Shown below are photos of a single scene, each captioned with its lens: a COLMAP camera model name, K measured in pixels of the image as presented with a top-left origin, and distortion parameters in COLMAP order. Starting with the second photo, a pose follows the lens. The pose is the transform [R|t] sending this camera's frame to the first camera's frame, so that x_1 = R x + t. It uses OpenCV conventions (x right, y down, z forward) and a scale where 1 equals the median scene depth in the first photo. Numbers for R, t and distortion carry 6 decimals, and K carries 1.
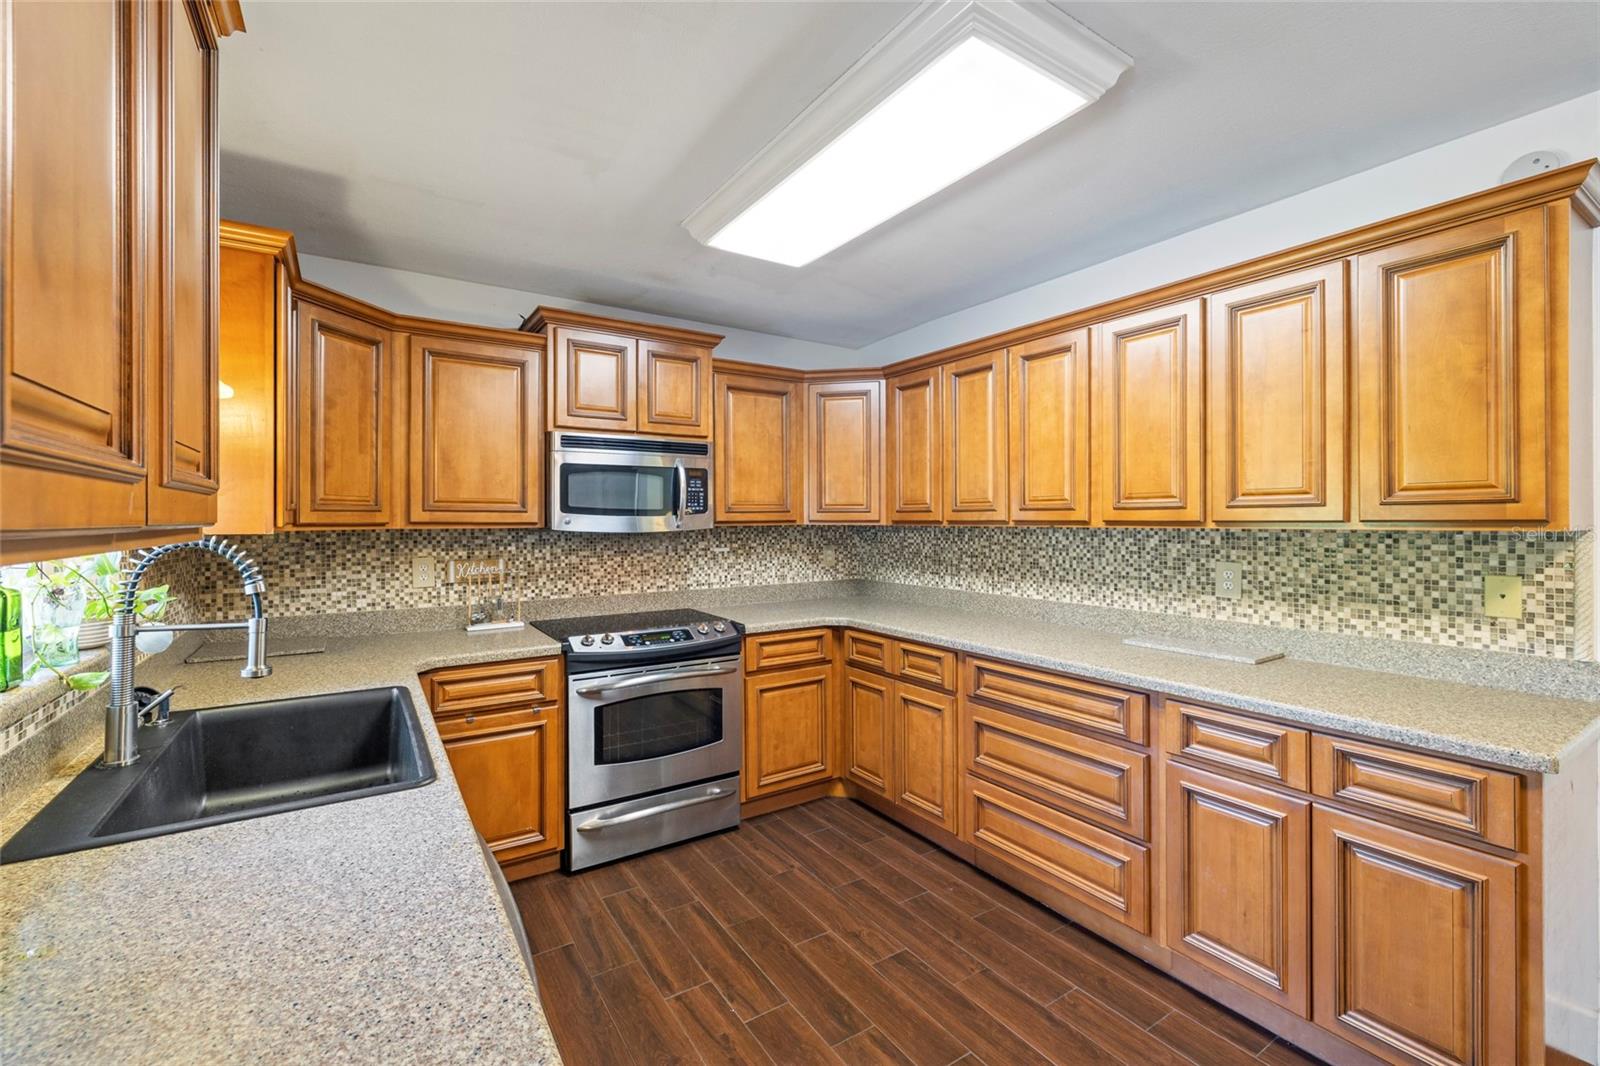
lens RADIAL K [[676.6, 0, 790.0], [0, 676.6, 523.7], [0, 0, 1]] dist [-0.000624, 0.001367]
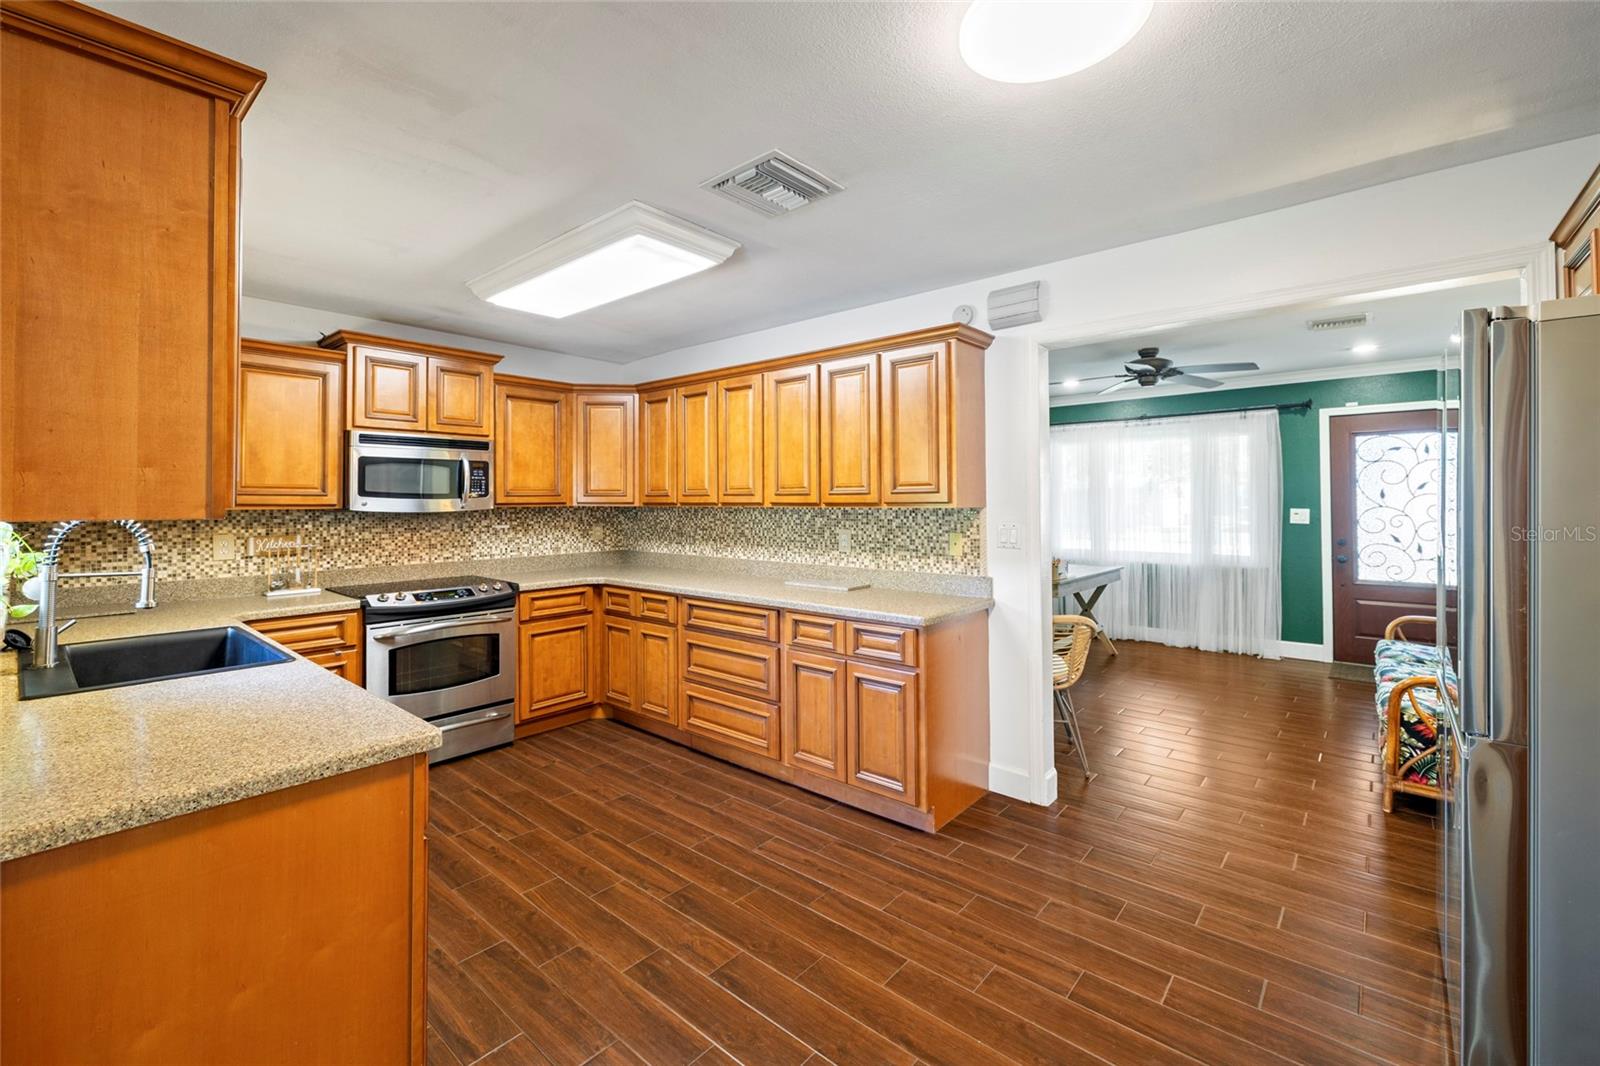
lens RADIAL K [[676.6, 0, 787.3], [0, 676.6, 495.6], [0, 0, 1]] dist [-0.000624, 0.001367]
pose [[0.962031, 0.002258, 0.272932, 0.087775], [0.001906, 0.999886, -0.014991, 0.002474], [-0.272935, 0.014942, 0.961916, -0.456280]]
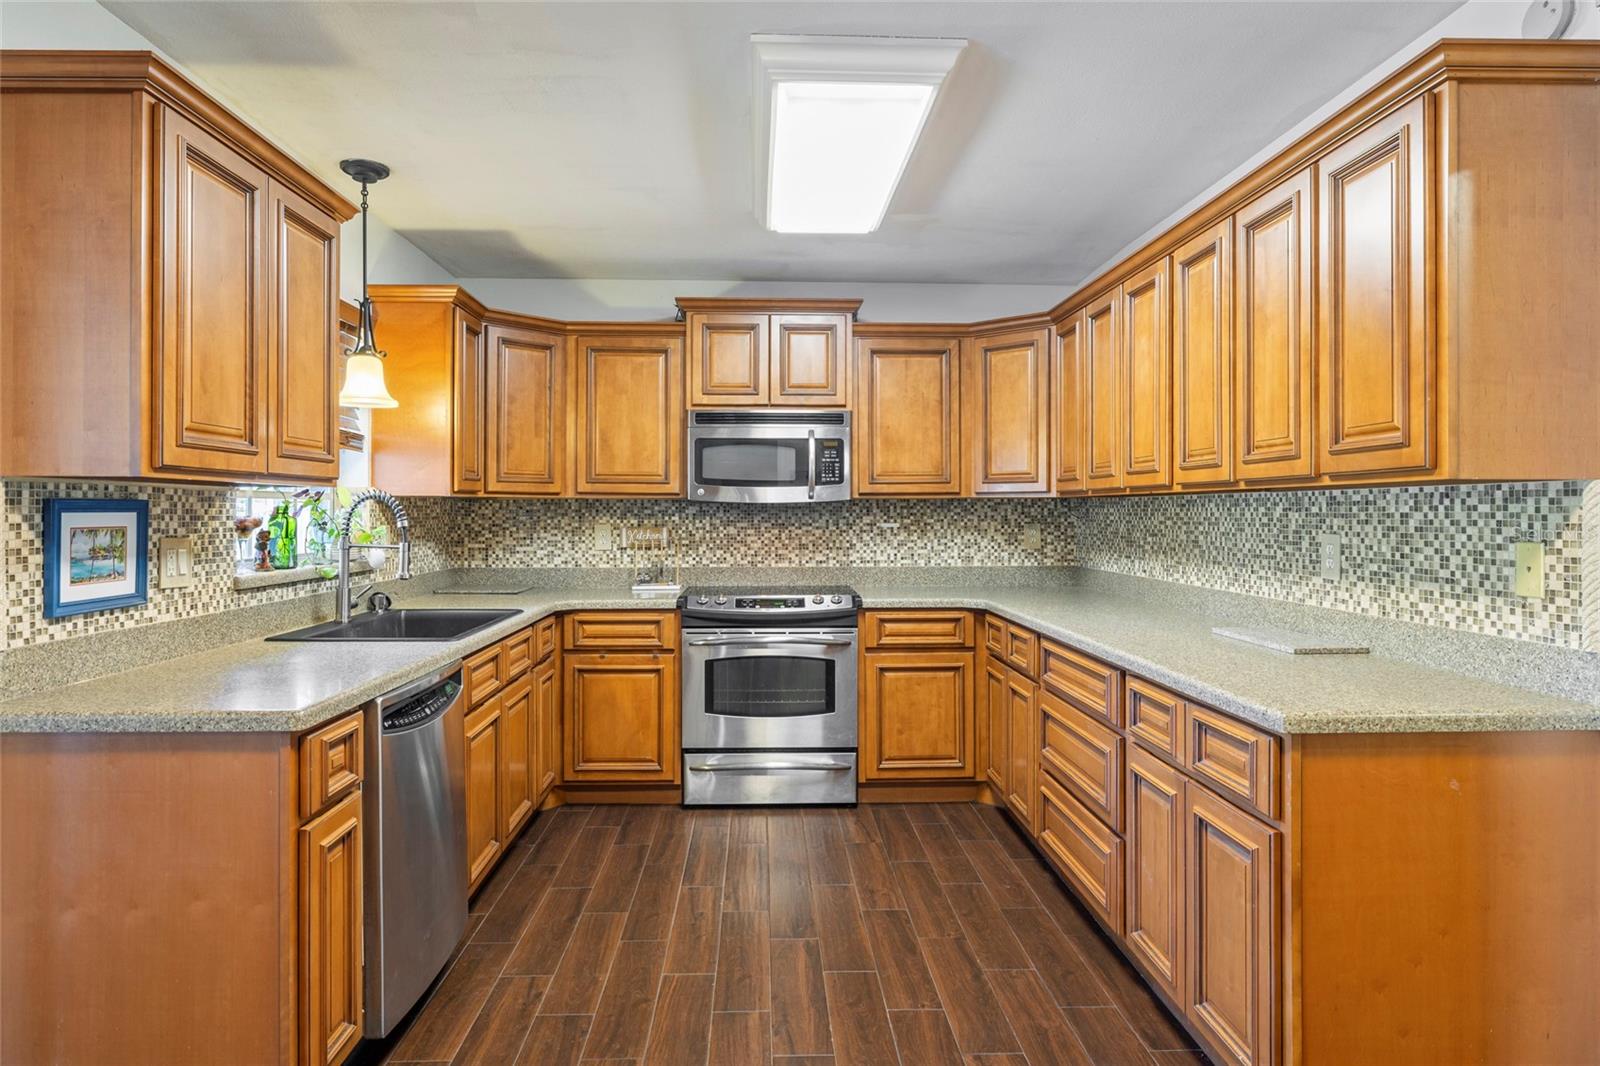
lens RADIAL K [[931.7, 0, 780.7], [0, 931.7, 516.7], [0, 0, 1]] dist [-0.005817, 0.002485]
pose [[0.859093, 0.006763, -0.511775, 0.626232], [-0.006702, 0.999976, 0.001965, 0.037271], [0.511776, 0.001742, 0.859117, -0.250349]]
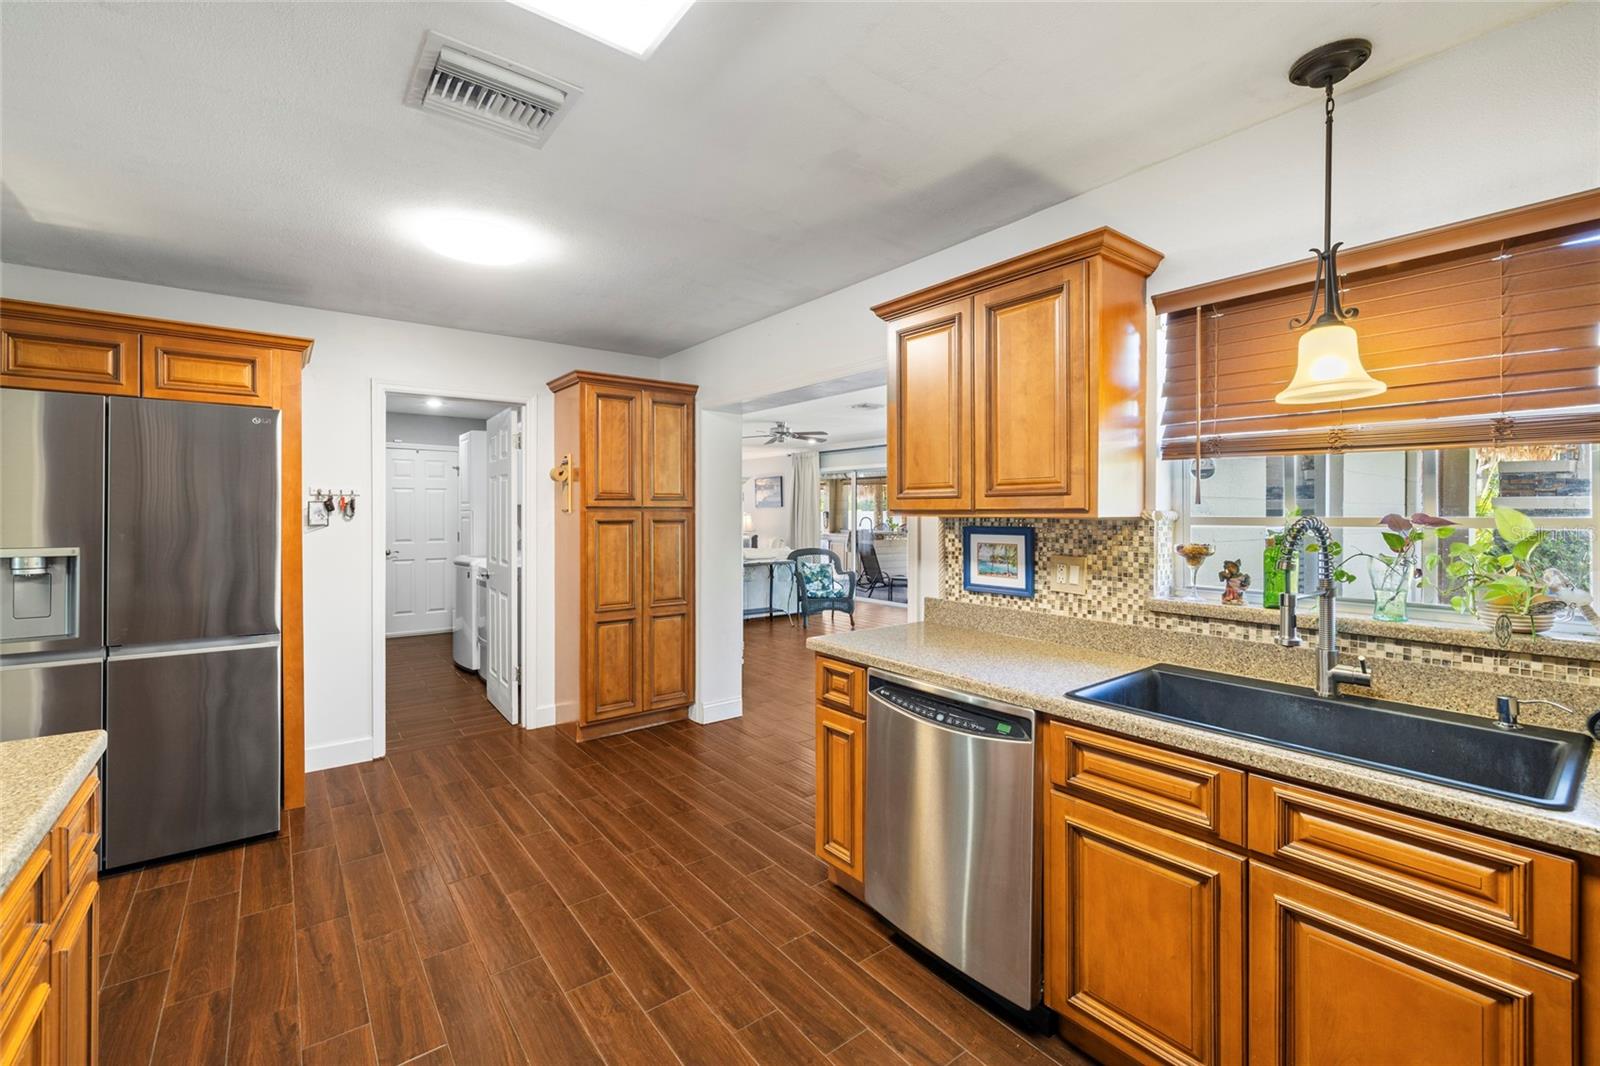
lens RADIAL K [[676.6, 0, 786.9], [0, 676.6, 513.3], [0, 0, 1]] dist [-0.000624, 0.001367]
pose [[-0.996109, 0.003387, -0.088063, 0.077264], [0.002801, 0.999973, 0.006779, -0.000999], [0.088084, 0.006506, -0.996092, 1.138610]]
